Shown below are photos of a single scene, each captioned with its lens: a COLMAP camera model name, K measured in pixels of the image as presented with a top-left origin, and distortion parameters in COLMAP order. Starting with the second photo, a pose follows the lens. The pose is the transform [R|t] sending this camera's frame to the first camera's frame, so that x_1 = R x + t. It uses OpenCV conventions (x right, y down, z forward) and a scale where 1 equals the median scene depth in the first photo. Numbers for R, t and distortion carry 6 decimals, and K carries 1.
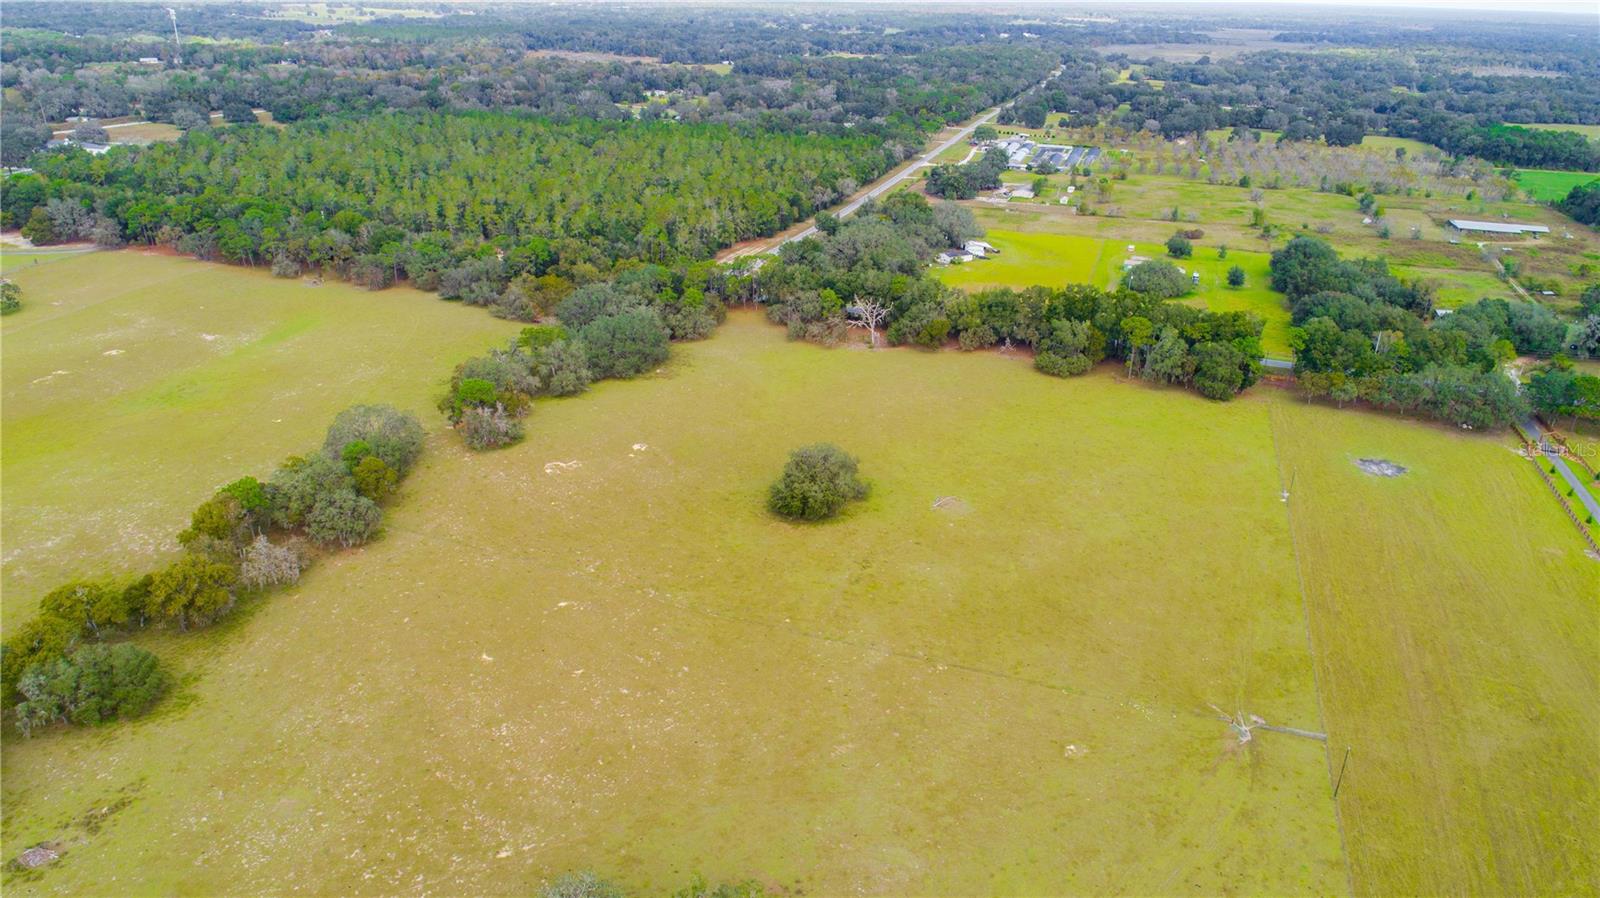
lens RADIAL K [[1094.8, 0, 800.0], [0, 1094.8, 449.0], [0, 0, 1]] dist [-0.016334, 0.012687]
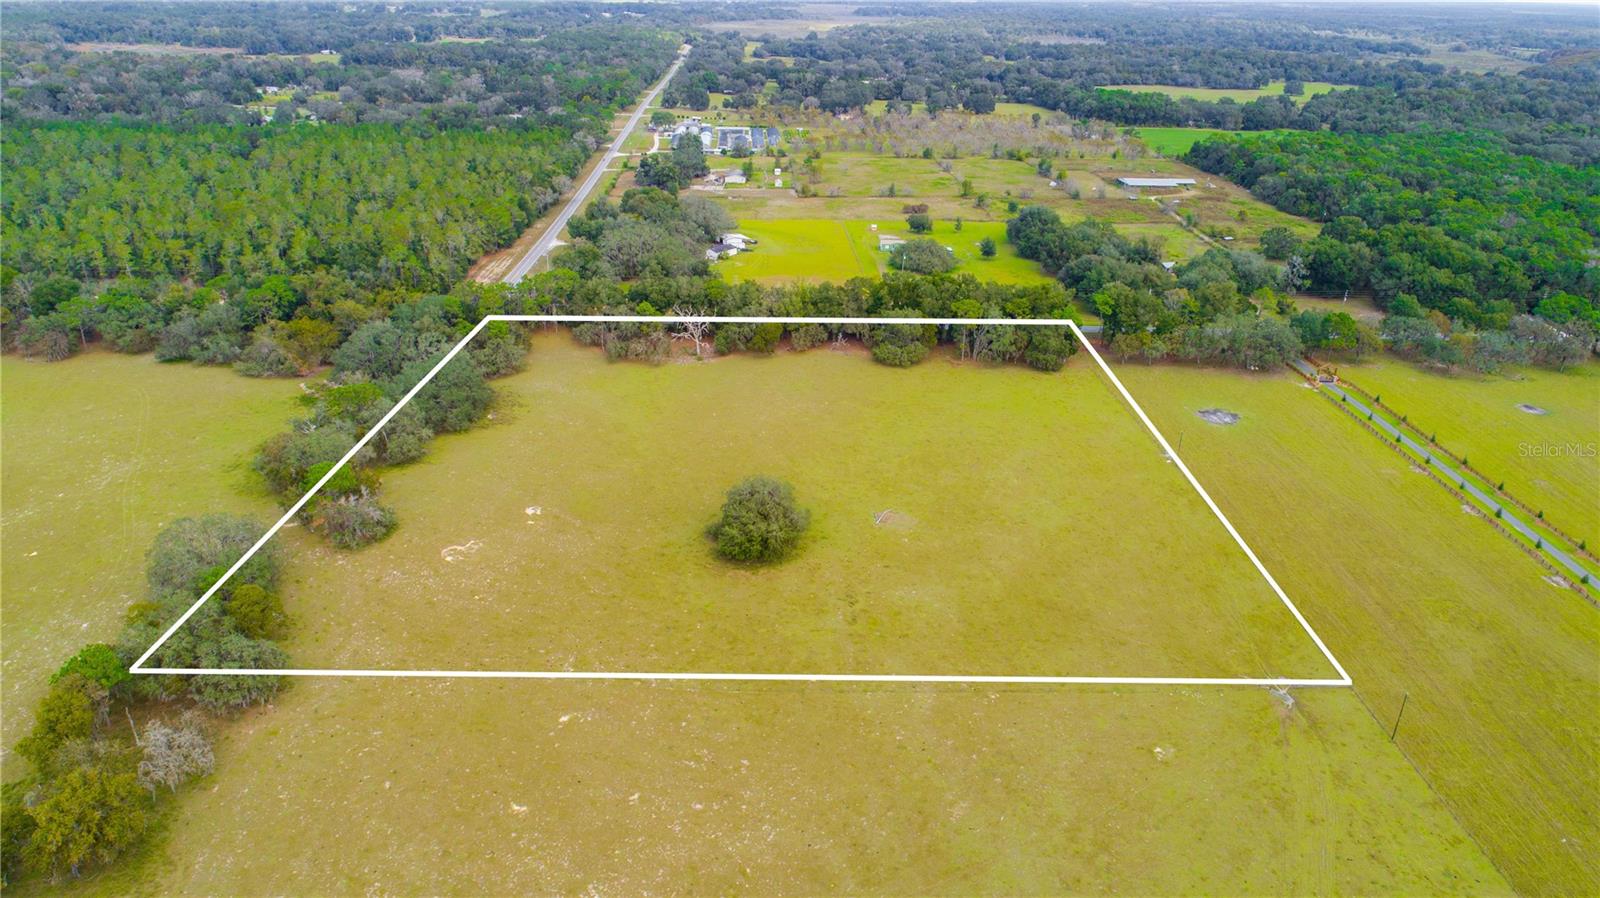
lens RADIAL K [[1094.8, 0, 800.0], [0, 1094.8, 449.0], [0, 0, 1]] dist [-0.016334, 0.012687]
pose [[0.932792, -0.146679, 0.329218, -0.137187], [0.140733, 0.989158, 0.041960, -0.034339], [-0.331803, 0.007192, 0.943321, 0.066600]]
